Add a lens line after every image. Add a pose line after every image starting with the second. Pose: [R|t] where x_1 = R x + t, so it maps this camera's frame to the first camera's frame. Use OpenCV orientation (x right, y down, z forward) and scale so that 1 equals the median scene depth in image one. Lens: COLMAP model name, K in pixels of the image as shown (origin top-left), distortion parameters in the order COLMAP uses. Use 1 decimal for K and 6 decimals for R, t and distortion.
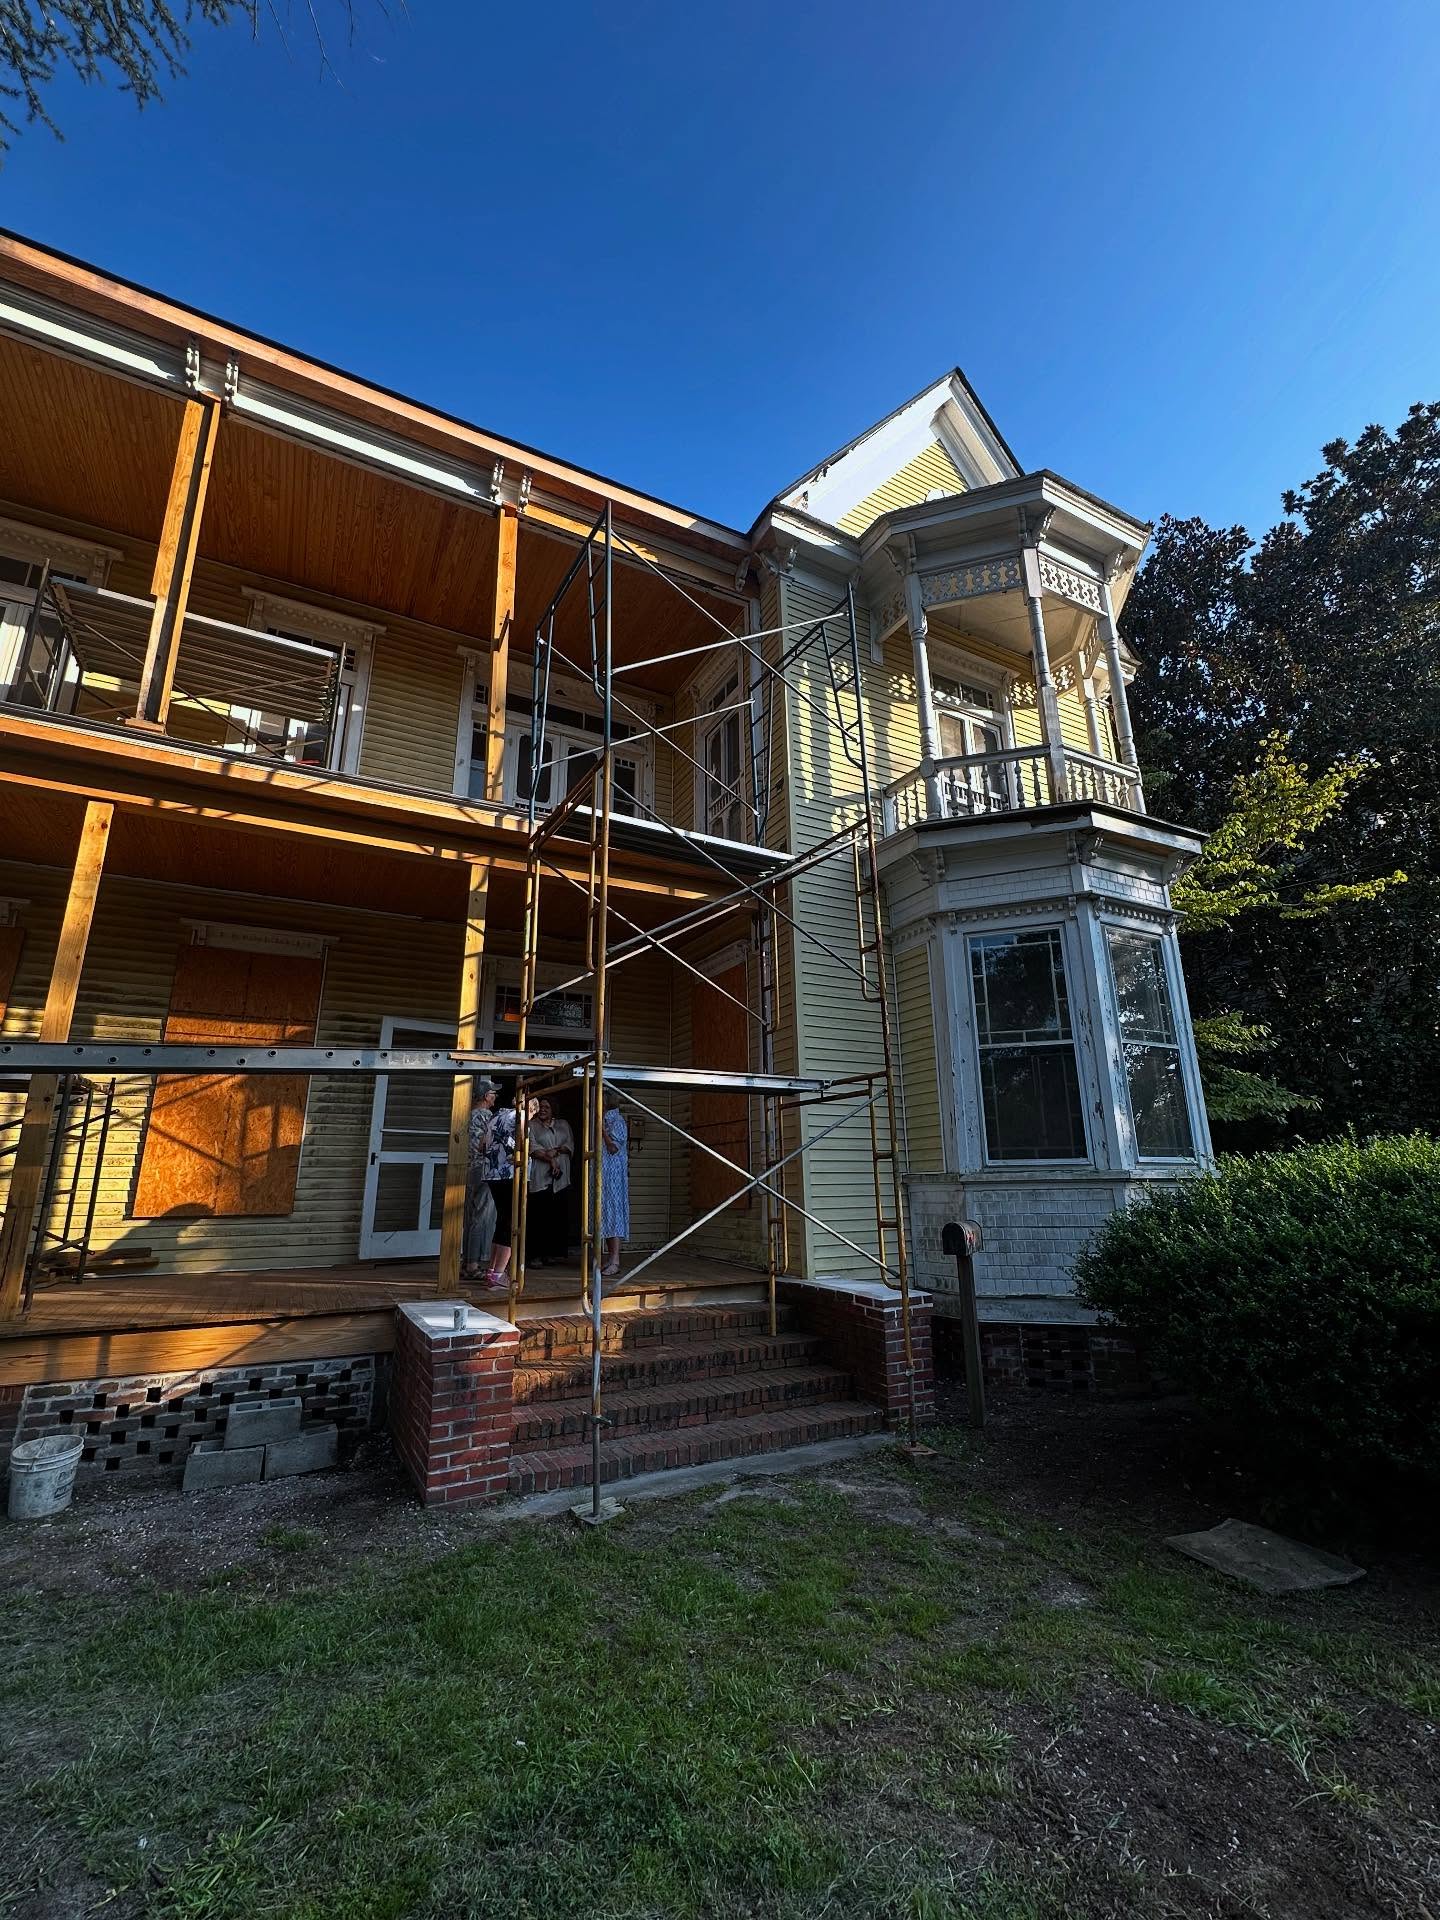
lens RADIAL K [[858.4, 0, 714.1], [0, 858.4, 954.2], [0, 0, 1]] dist [-0.006096, -0.000085]
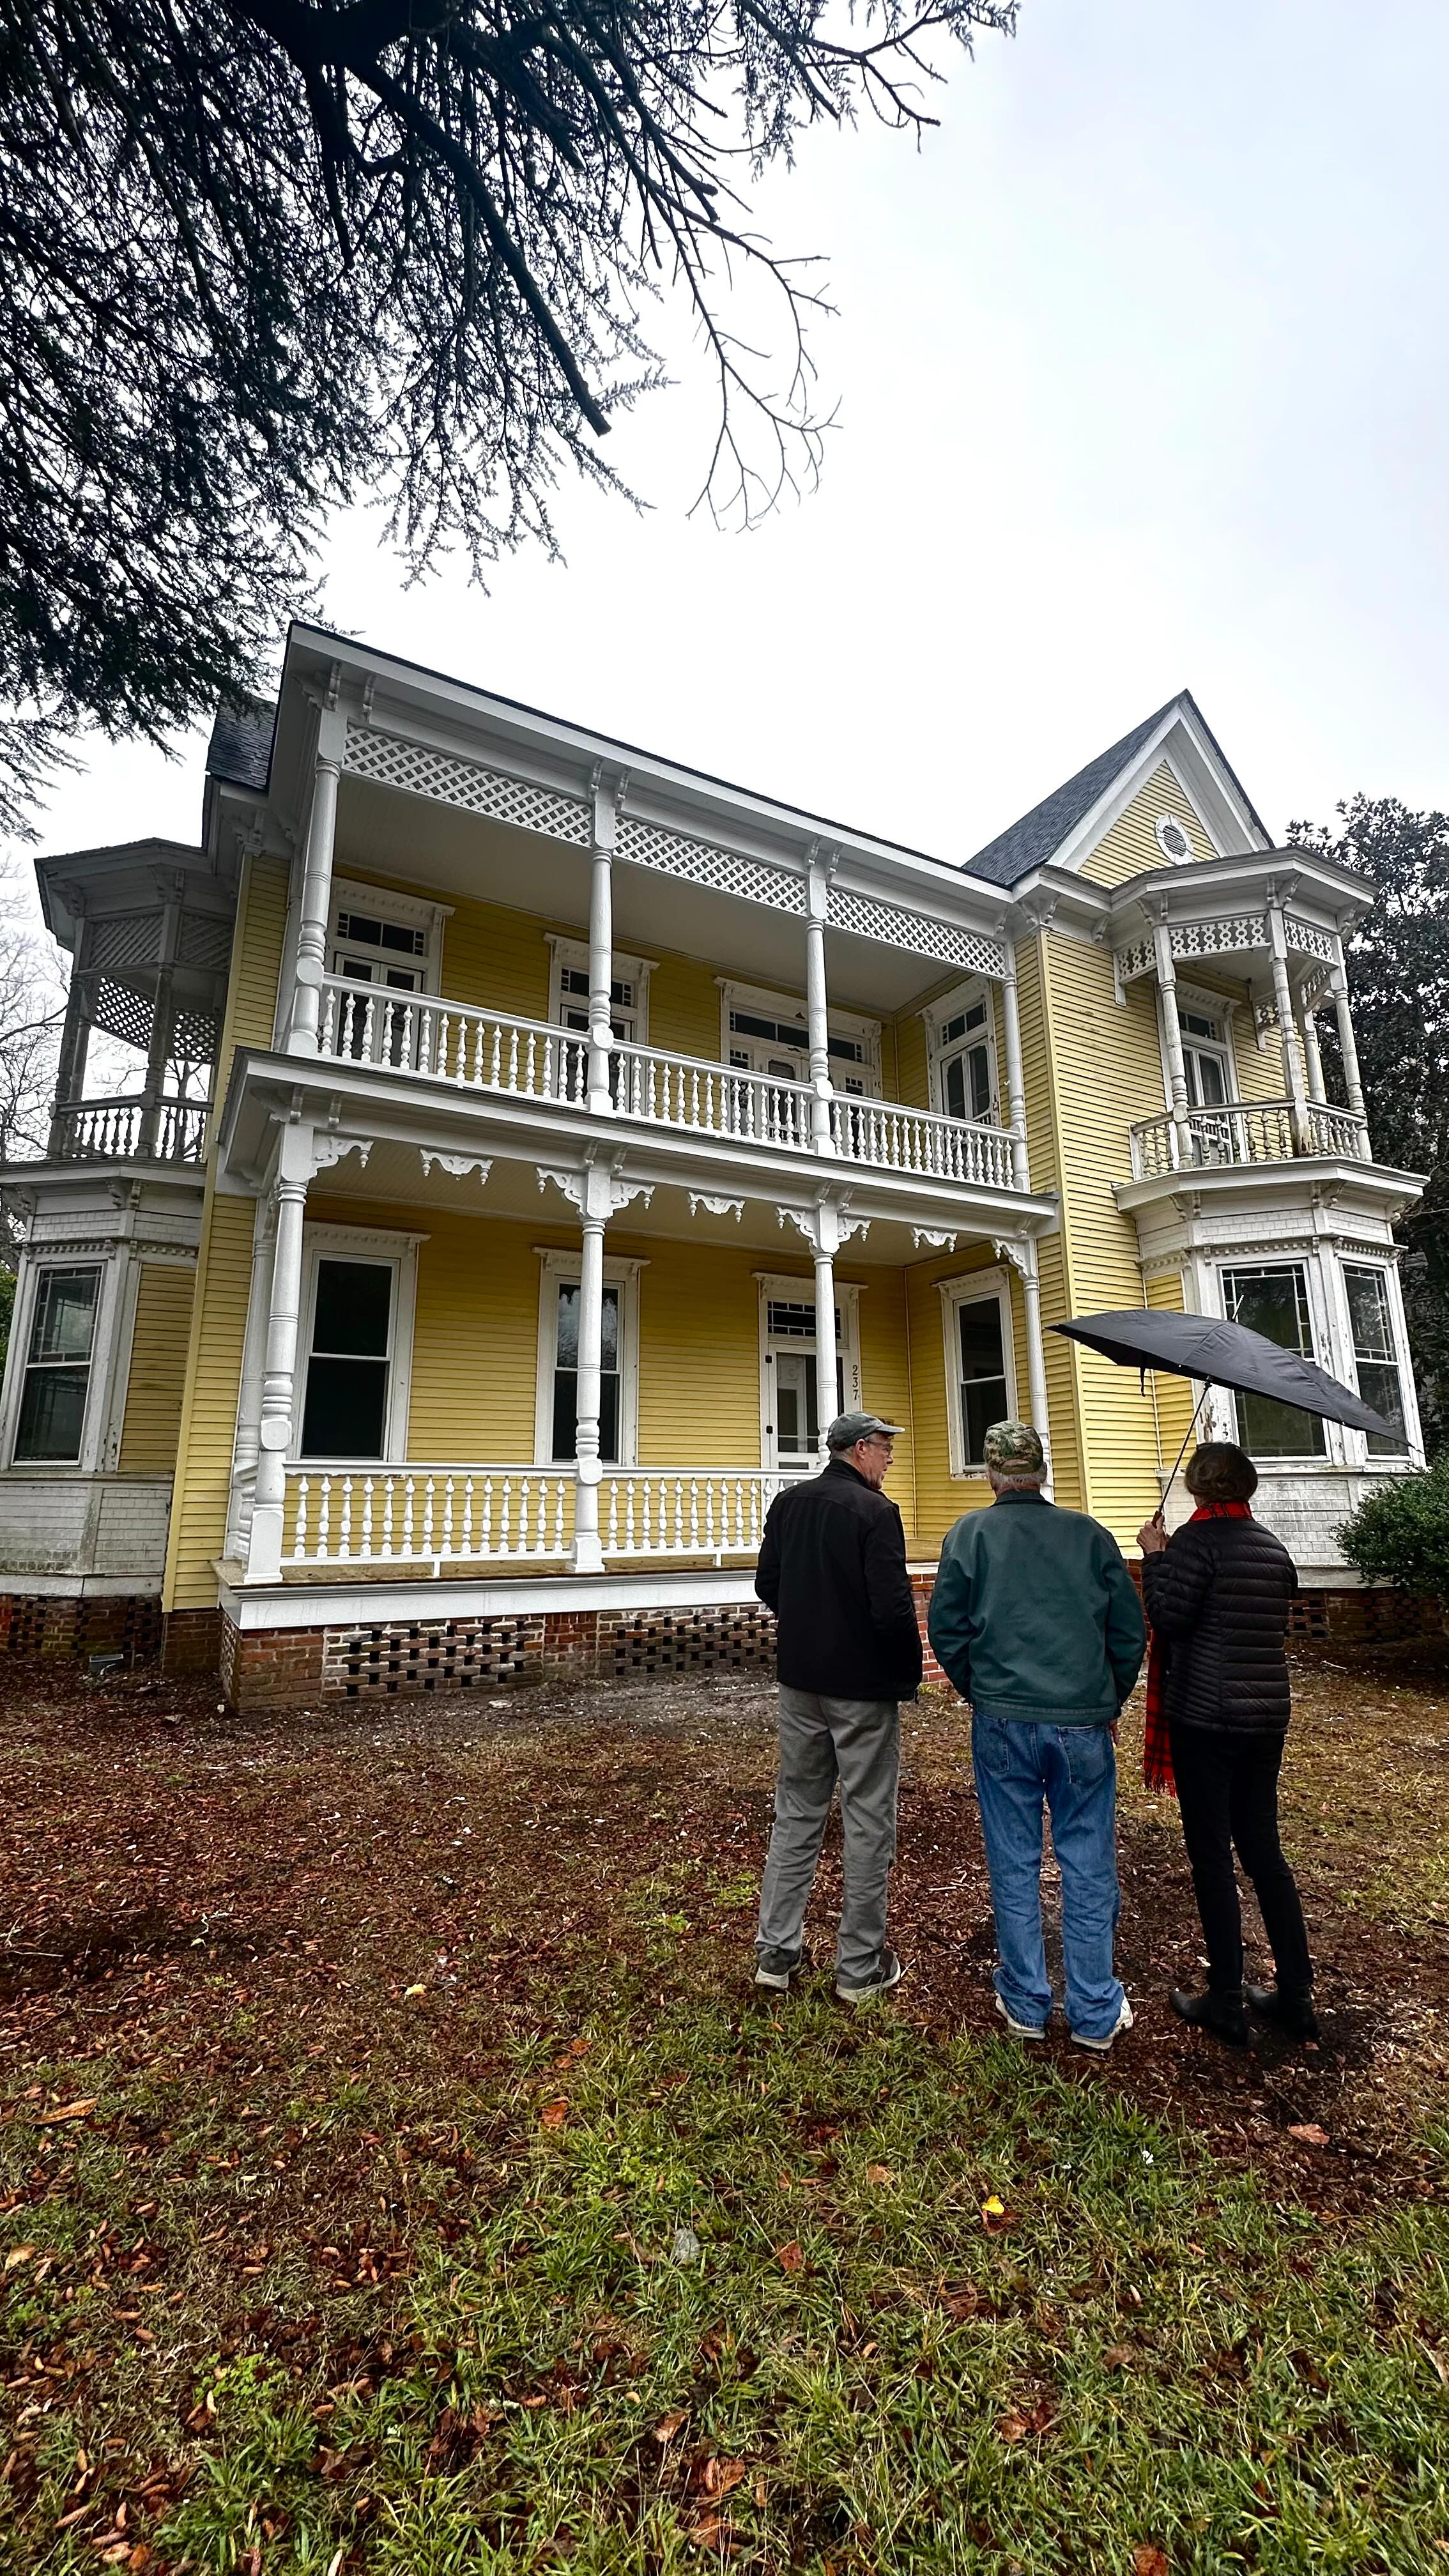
lens RADIAL K [[1033.3, 0, 717.6], [0, 1033.3, 1278.4], [0, 0, 1]] dist [0.003940, 0.000010]
pose [[0.999962, 0.008276, 0.002755, -0.401481], [-0.008459, 0.997172, 0.074675, -0.107958], [-0.002129, -0.074696, 0.997204, -0.414704]]
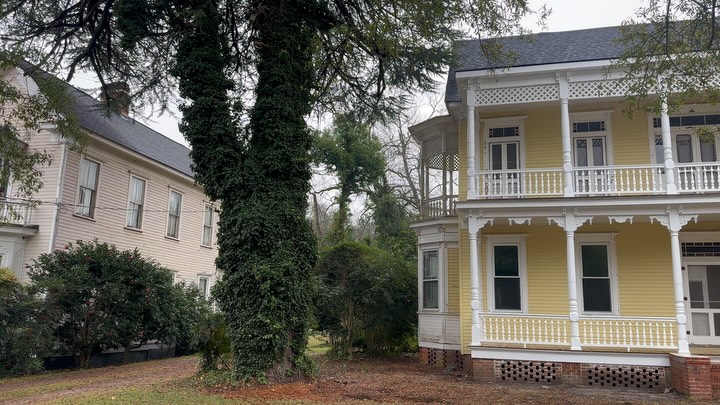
lens RADIAL K [[584.6, 0, 358.1], [0, 584.6, 200.7], [0, 0, 1]] dist [0.003995, -0.008680]
pose [[0.743075, -0.097937, -0.662003, 0.247858], [0.157231, 0.987092, 0.030454, -0.362072], [0.650475, -0.126717, 0.748882, -1.165477]]
